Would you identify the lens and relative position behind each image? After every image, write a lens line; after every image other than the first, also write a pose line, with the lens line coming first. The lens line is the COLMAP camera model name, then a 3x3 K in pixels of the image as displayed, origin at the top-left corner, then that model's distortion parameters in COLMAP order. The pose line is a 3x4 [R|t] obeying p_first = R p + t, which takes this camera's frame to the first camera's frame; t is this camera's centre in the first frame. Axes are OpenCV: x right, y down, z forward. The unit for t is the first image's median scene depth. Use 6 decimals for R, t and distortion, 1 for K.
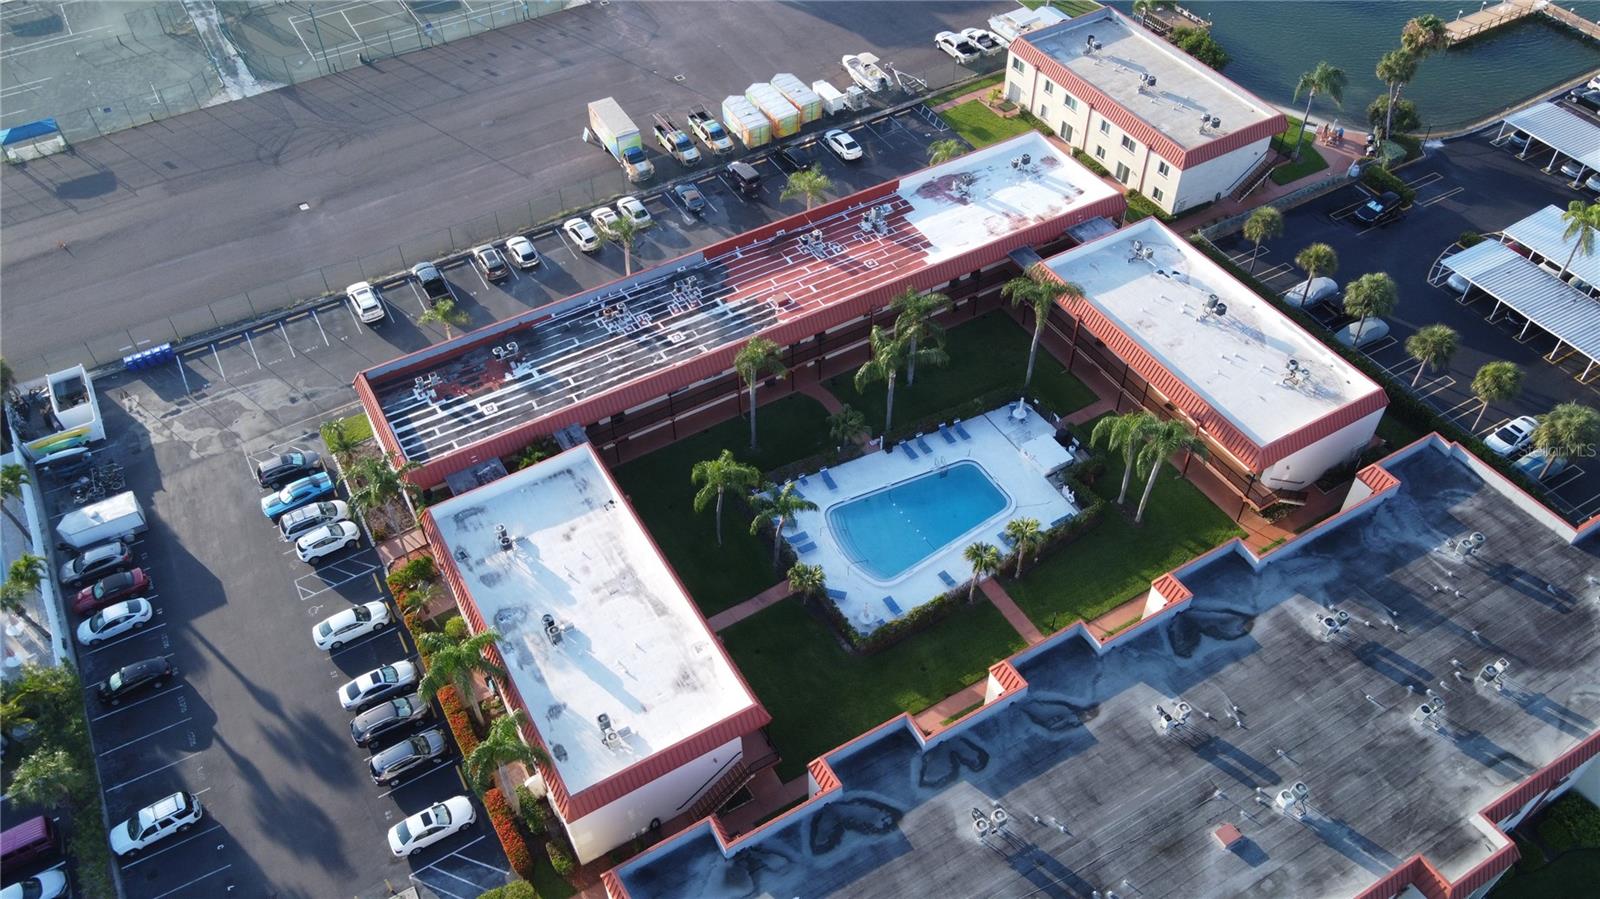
lens RADIAL K [[1260.2, 0, 778.9], [0, 1260.2, 455.0], [0, 0, 1]] dist [0.008523, 0.008817]
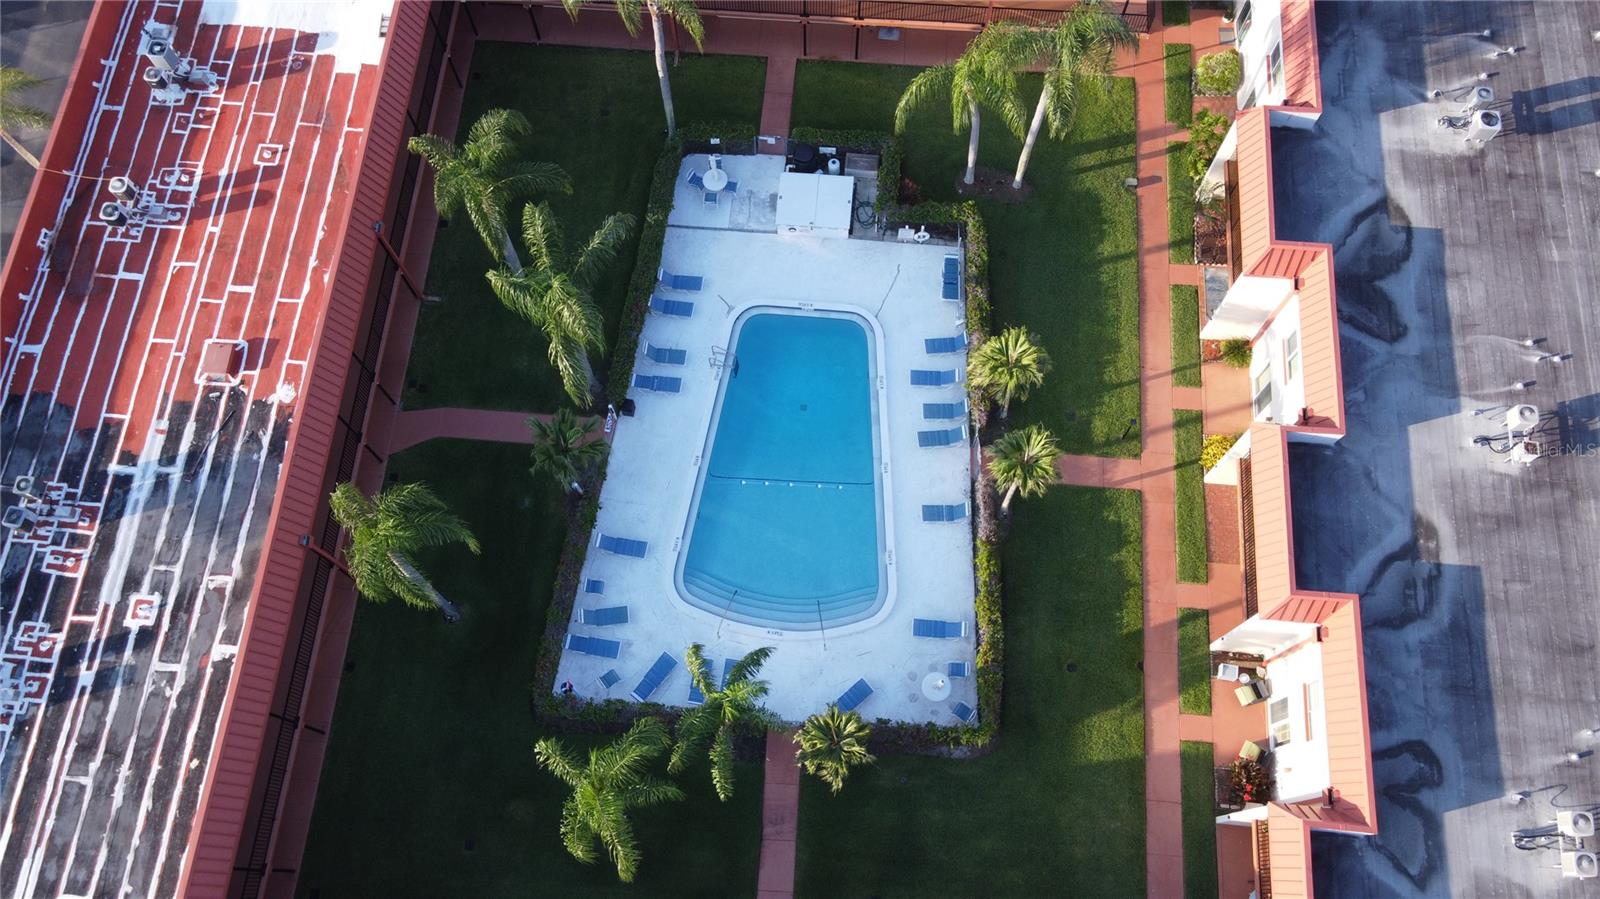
lens RADIAL K [[1225.9, 0, 795.2], [0, 1225.9, 450.2], [0, 0, 1]] dist [0.011994, 0.015343]
pose [[0.566507, -0.768649, 0.297068, -0.037504], [0.600243, 0.631891, 0.490329, -0.197604], [-0.564605, -0.099461, 0.819346, 0.529094]]
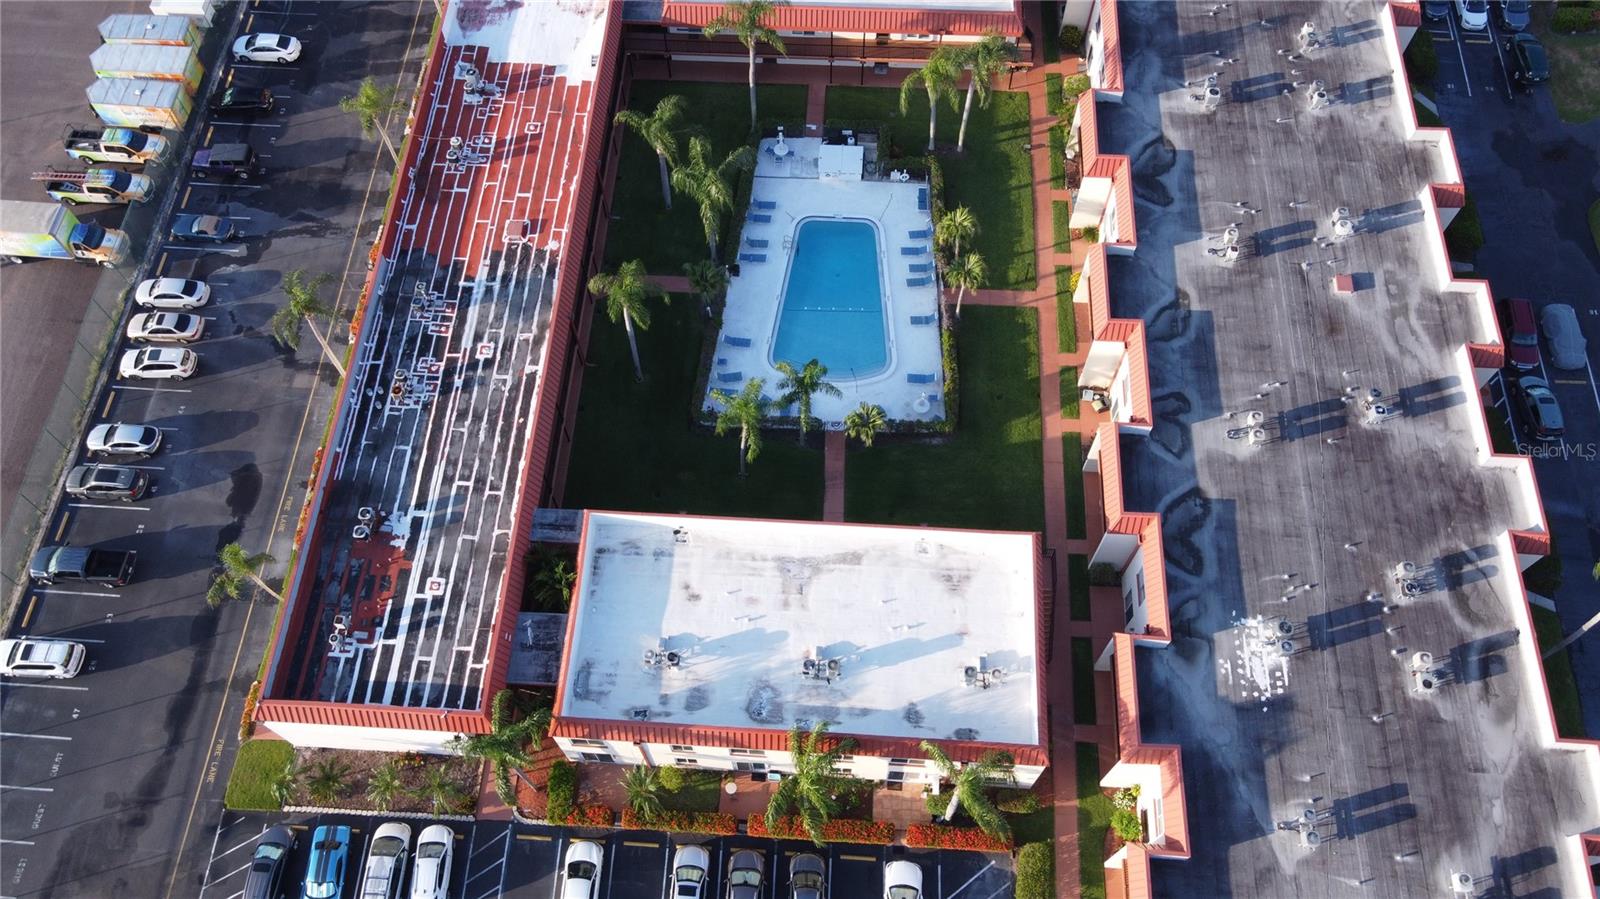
lens RADIAL K [[1231.7, 0, 799.4], [0, 1231.7, 454.5], [0, 0, 1]] dist [0.006913, 0.012377]
pose [[0.545093, -0.734689, 0.403864, -0.327607], [0.609610, 0.678036, 0.410662, -0.242142], [-0.575543, 0.022350, 0.817466, 0.258610]]
